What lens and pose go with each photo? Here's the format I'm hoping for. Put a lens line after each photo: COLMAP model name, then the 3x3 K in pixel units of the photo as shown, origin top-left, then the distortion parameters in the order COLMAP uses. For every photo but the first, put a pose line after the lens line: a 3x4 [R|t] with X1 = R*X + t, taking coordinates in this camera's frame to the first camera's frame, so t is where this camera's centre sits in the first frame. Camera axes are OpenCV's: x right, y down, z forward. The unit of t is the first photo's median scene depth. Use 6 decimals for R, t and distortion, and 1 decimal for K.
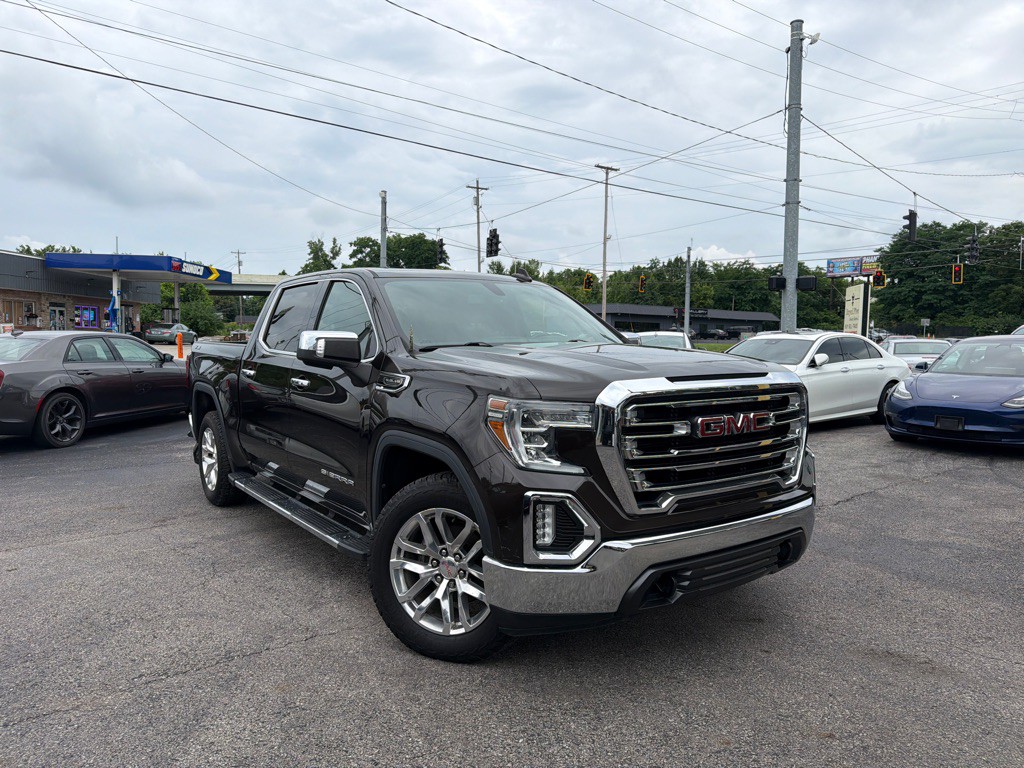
lens RADIAL K [[717.2, 0, 515.7], [0, 717.2, 381.1], [0, 0, 1]] dist [0.041095, -0.049352]
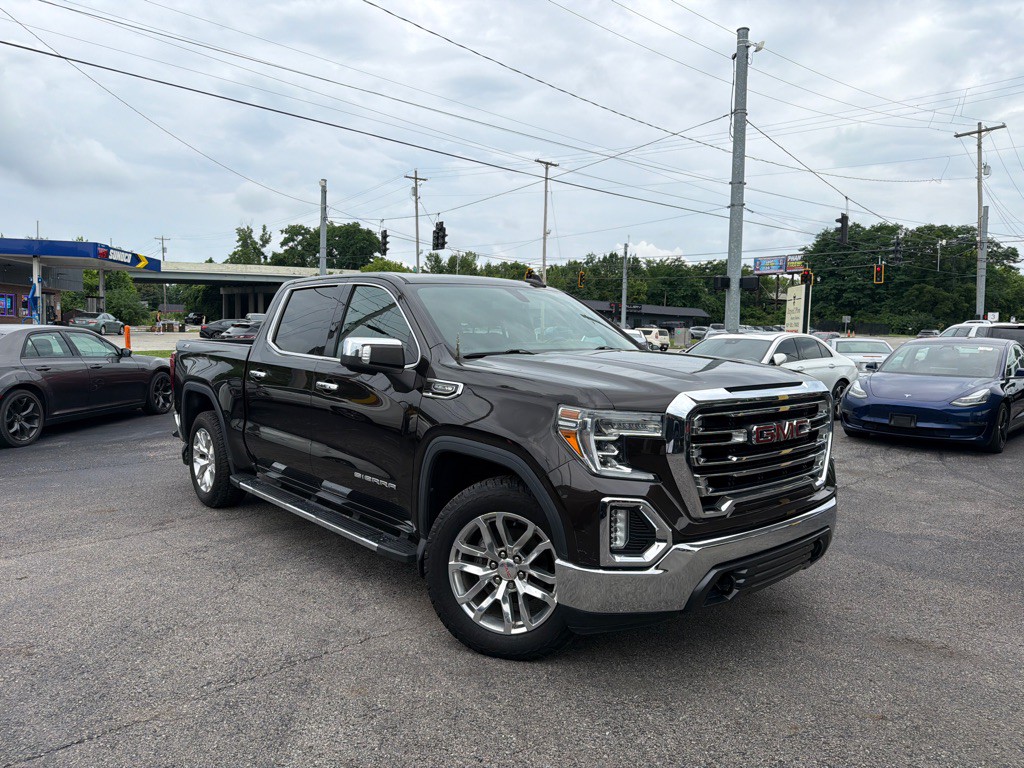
lens RADIAL K [[717.2, 0, 511.9], [0, 717.2, 380.3], [0, 0, 1]] dist [0.041095, -0.049352]
pose [[0.996208, 0.003566, 0.086928, -0.092187], [-0.004396, 0.999947, 0.009351, -0.011931], [-0.086890, -0.009698, 0.996171, -0.015851]]
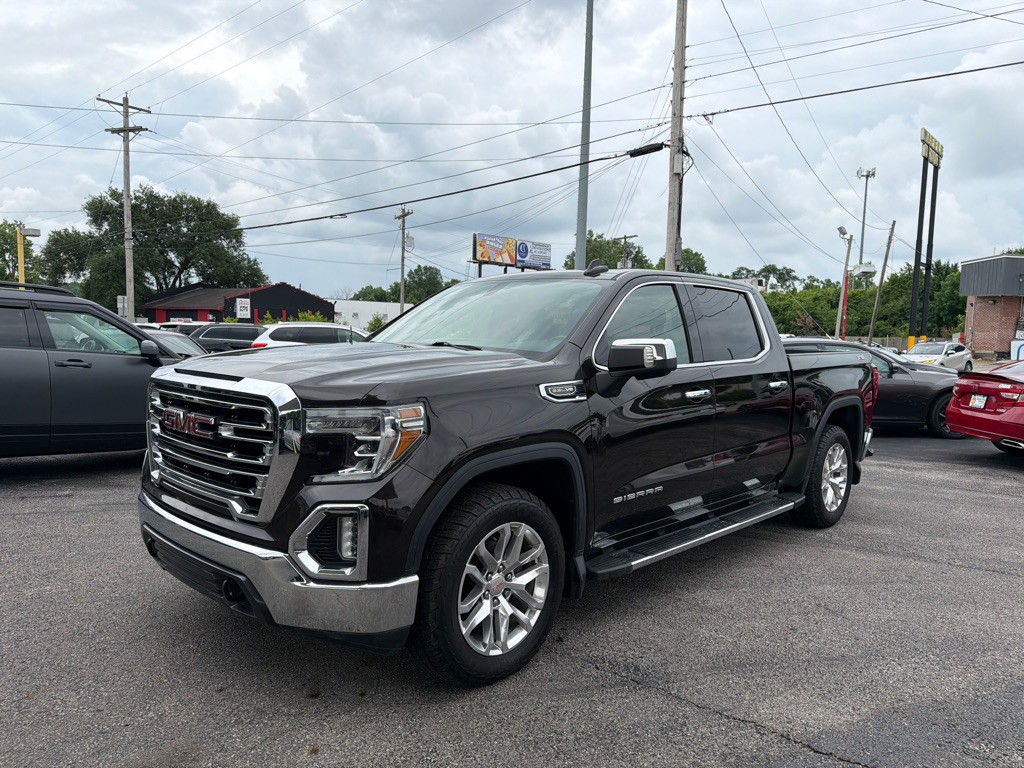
lens RADIAL K [[717.2, 0, 514.6], [0, 717.2, 388.5], [0, 0, 1]] dist [0.041095, -0.049352]
pose [[0.179279, 0.074806, -0.980950, 0.661734], [-0.082413, 0.994742, 0.060796, -0.040980], [0.980340, 0.069944, 0.184501, 0.613868]]
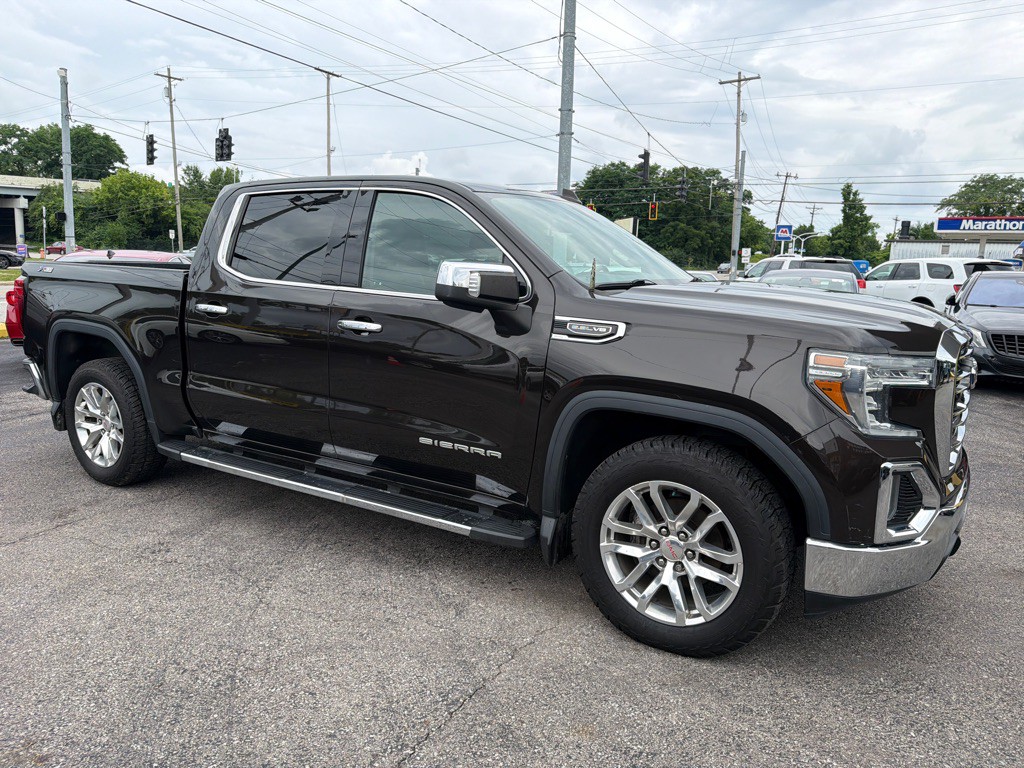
lens RADIAL K [[717.2, 0, 514.2], [0, 717.2, 386.1], [0, 0, 1]] dist [0.041095, -0.049352]
pose [[0.921517, -0.041930, 0.386068, -0.318131], [-0.002209, 0.993572, 0.113182, -0.015324], [-0.388332, -0.105152, 0.915500, 0.166426]]
